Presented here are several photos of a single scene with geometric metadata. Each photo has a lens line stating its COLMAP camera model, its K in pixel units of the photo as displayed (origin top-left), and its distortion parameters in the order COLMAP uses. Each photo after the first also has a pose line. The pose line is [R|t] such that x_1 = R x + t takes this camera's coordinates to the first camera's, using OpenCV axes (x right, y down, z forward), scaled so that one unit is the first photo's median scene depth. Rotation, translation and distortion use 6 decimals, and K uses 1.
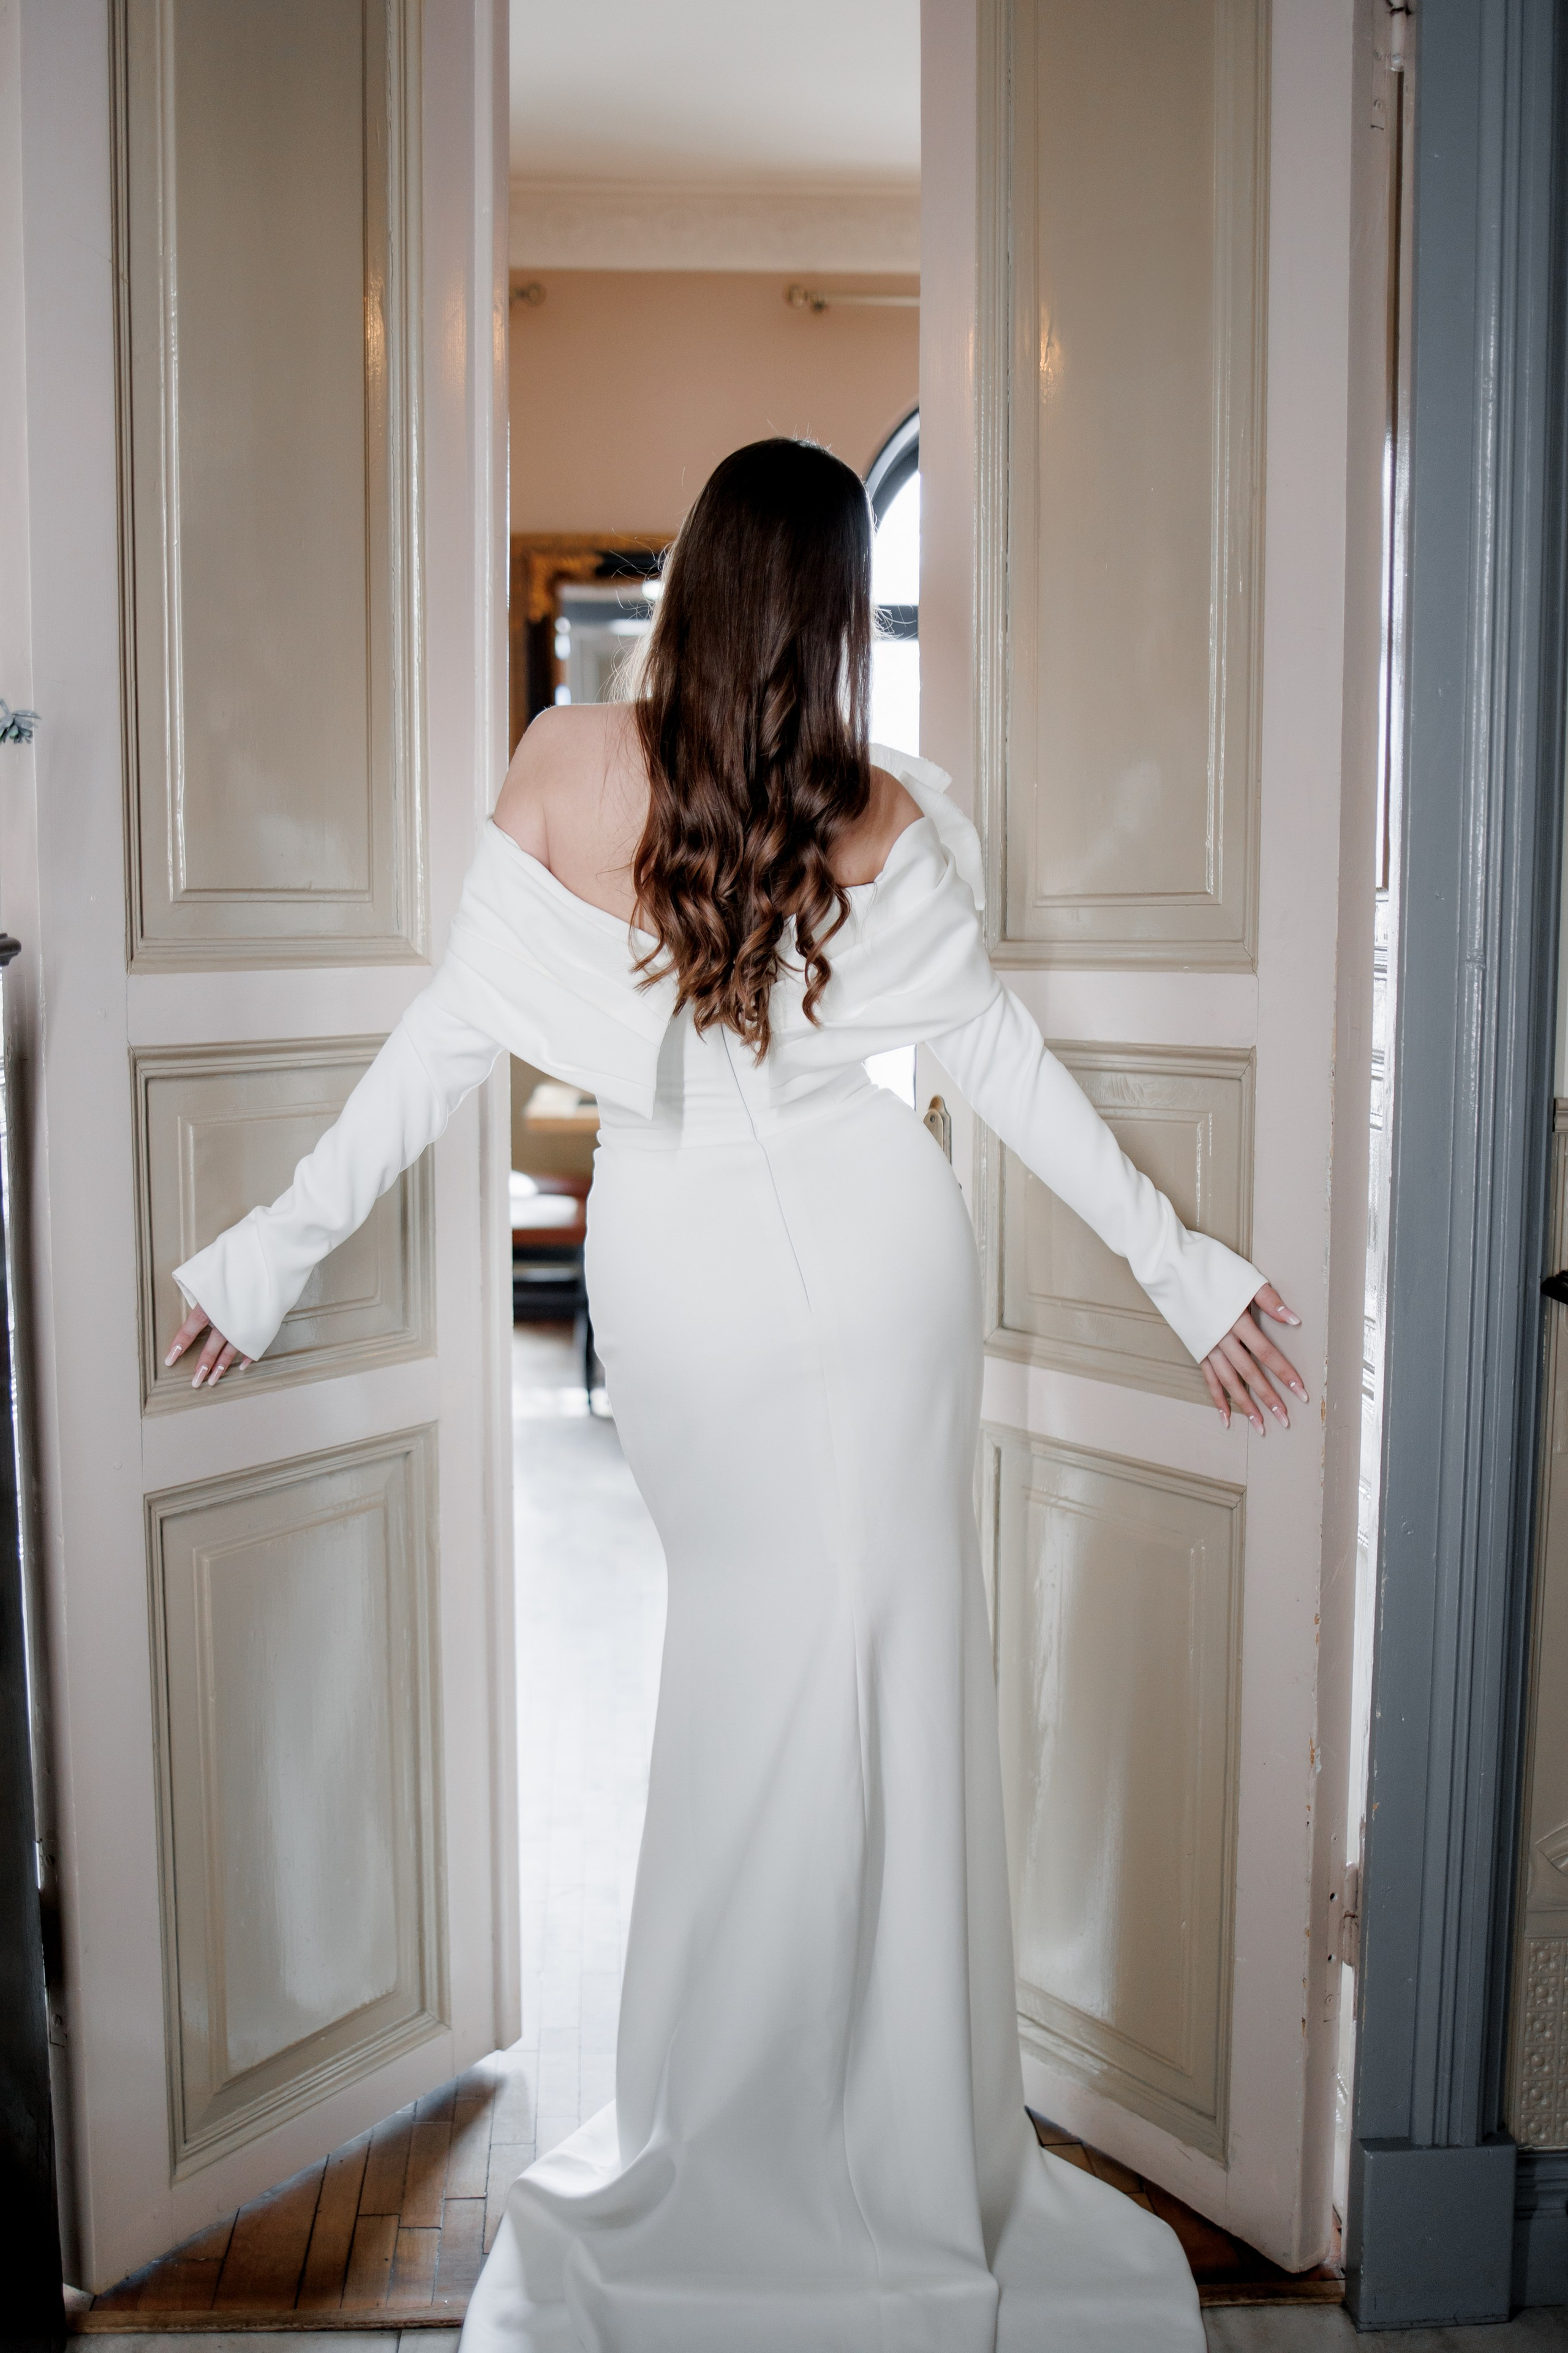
lens RADIAL K [[2480.8, 0, 791.1], [0, 2480.8, 1223.3], [0, 0, 1]] dist [-0.048834, 0.022188]
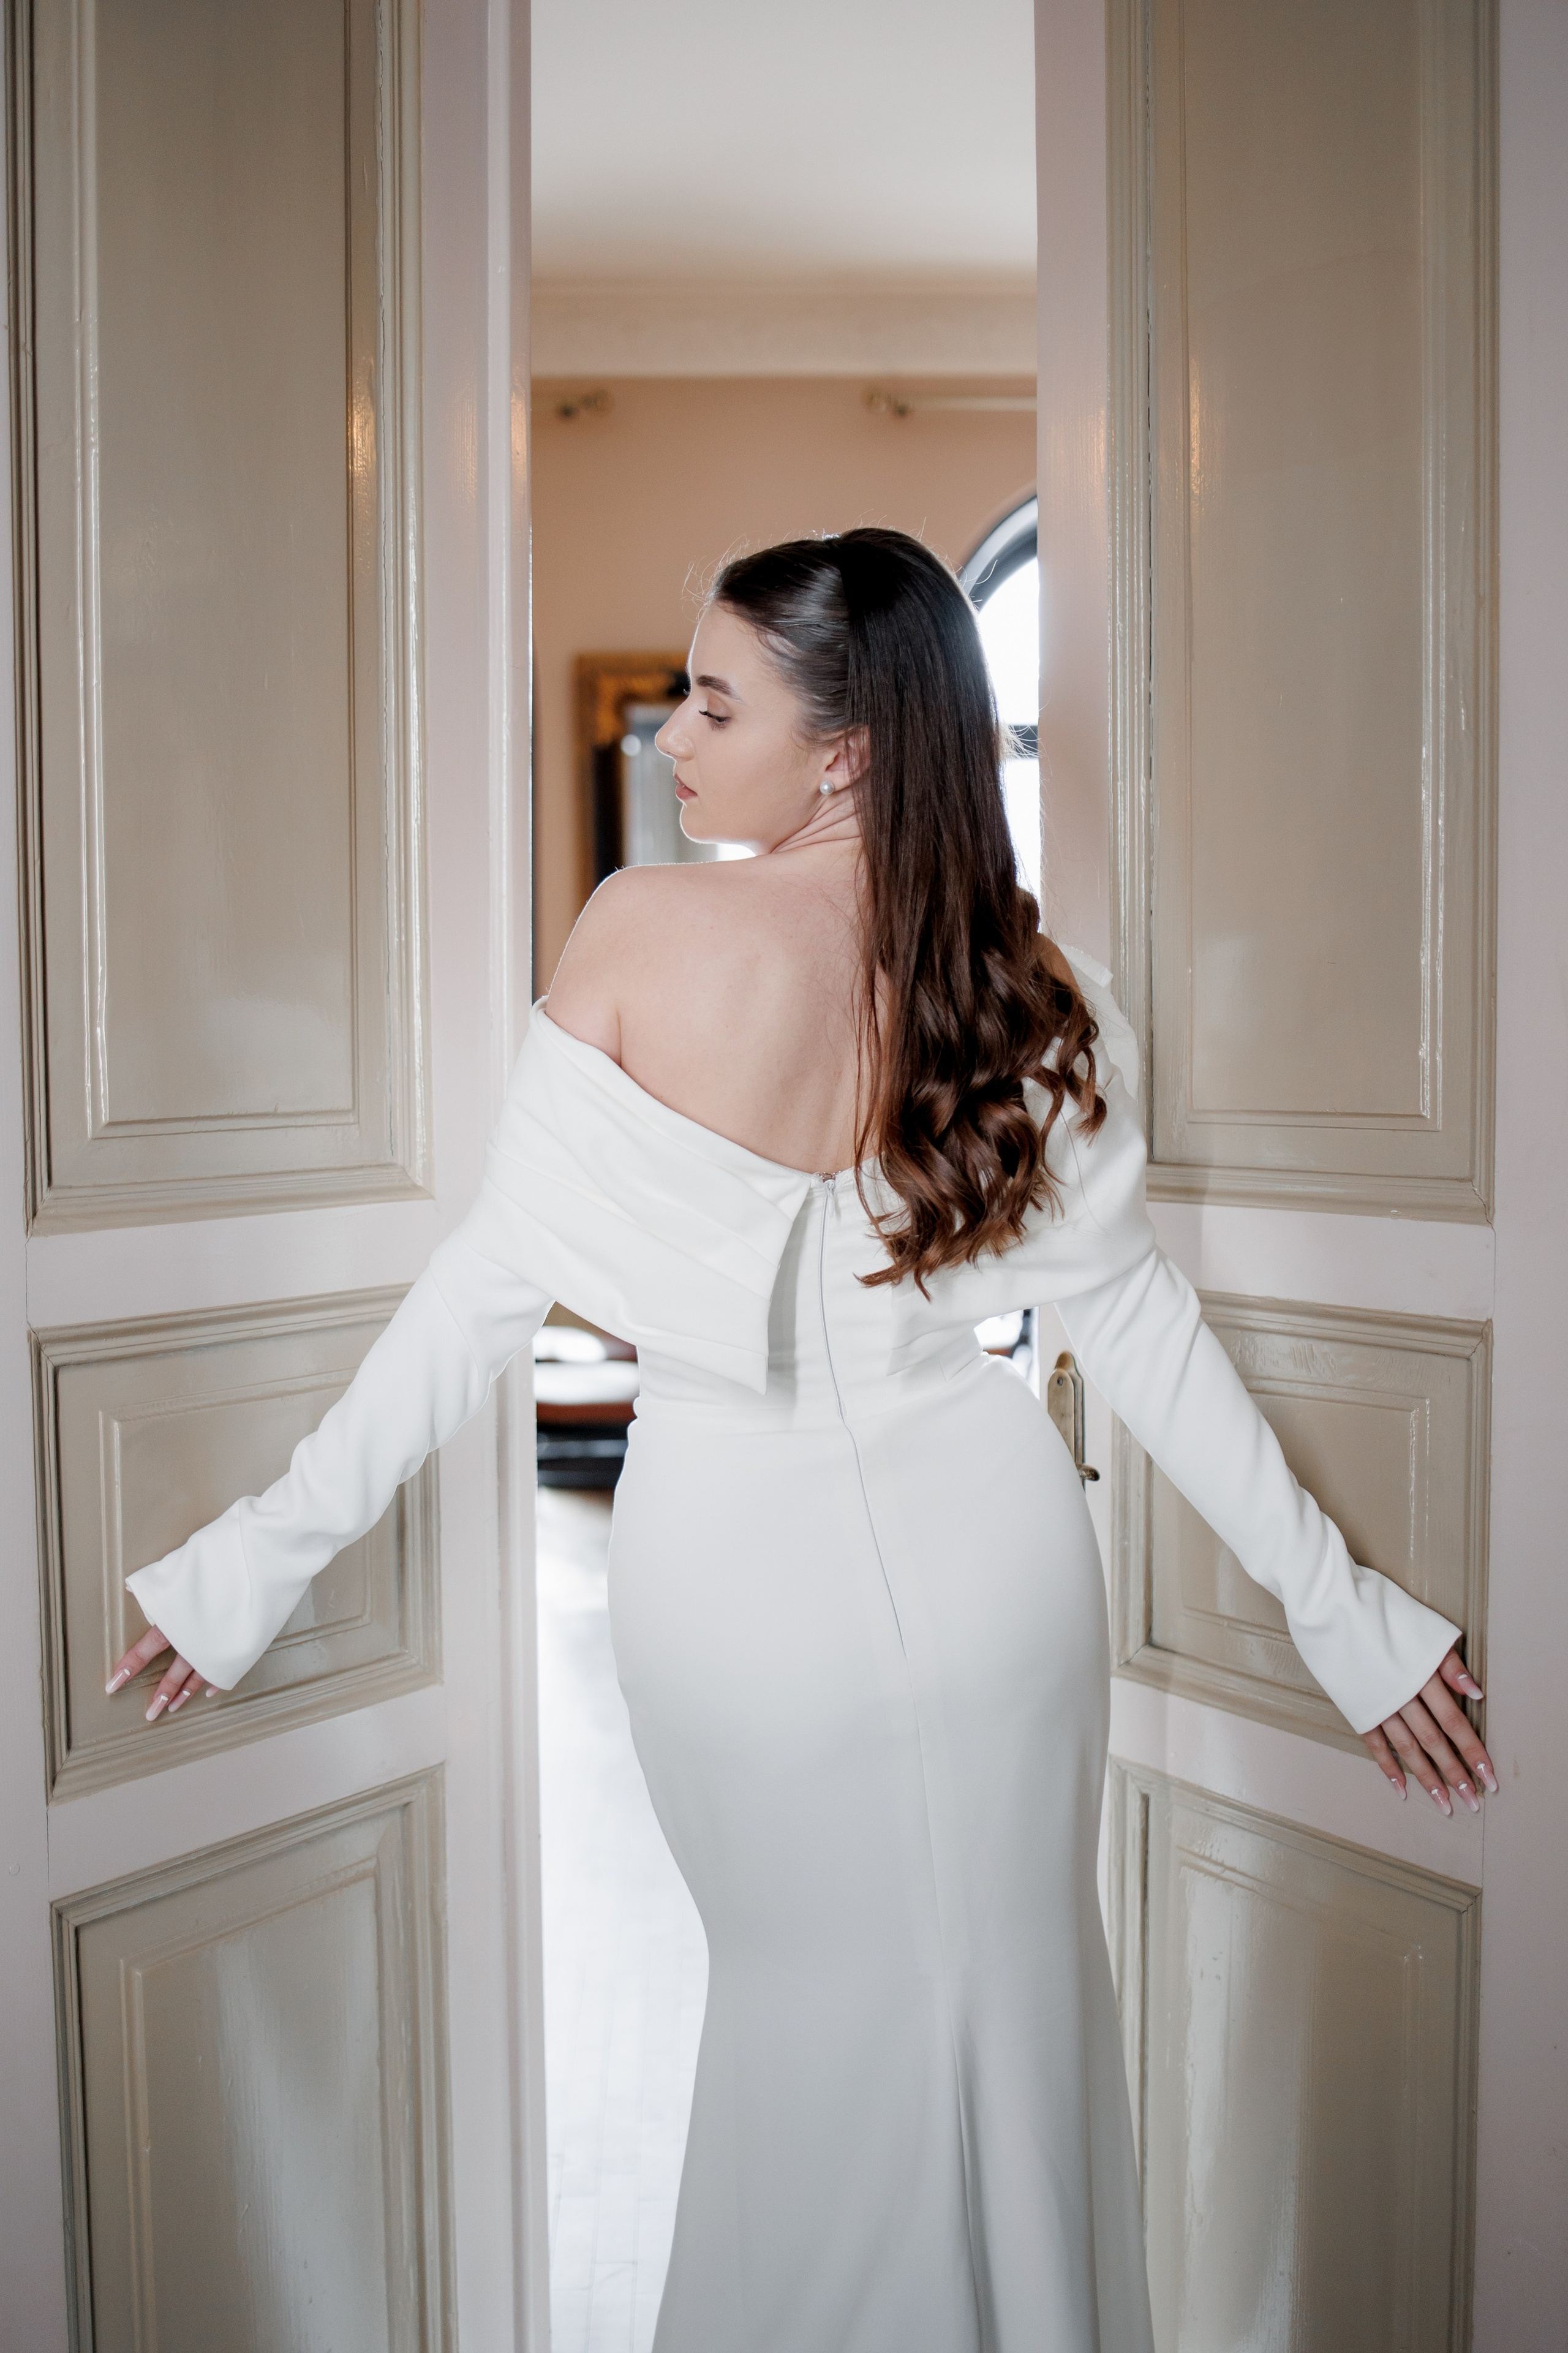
lens RADIAL K [[2480.8, 0, 791.1], [0, 2480.8, 1223.3], [0, 0, 1]] dist [-0.048834, 0.022188]
pose [[0.999424, -0.005091, -0.033551, -0.002837], [0.003643, 0.999066, -0.043062, -0.062185], [0.033739, 0.042915, 0.998509, 0.206233]]
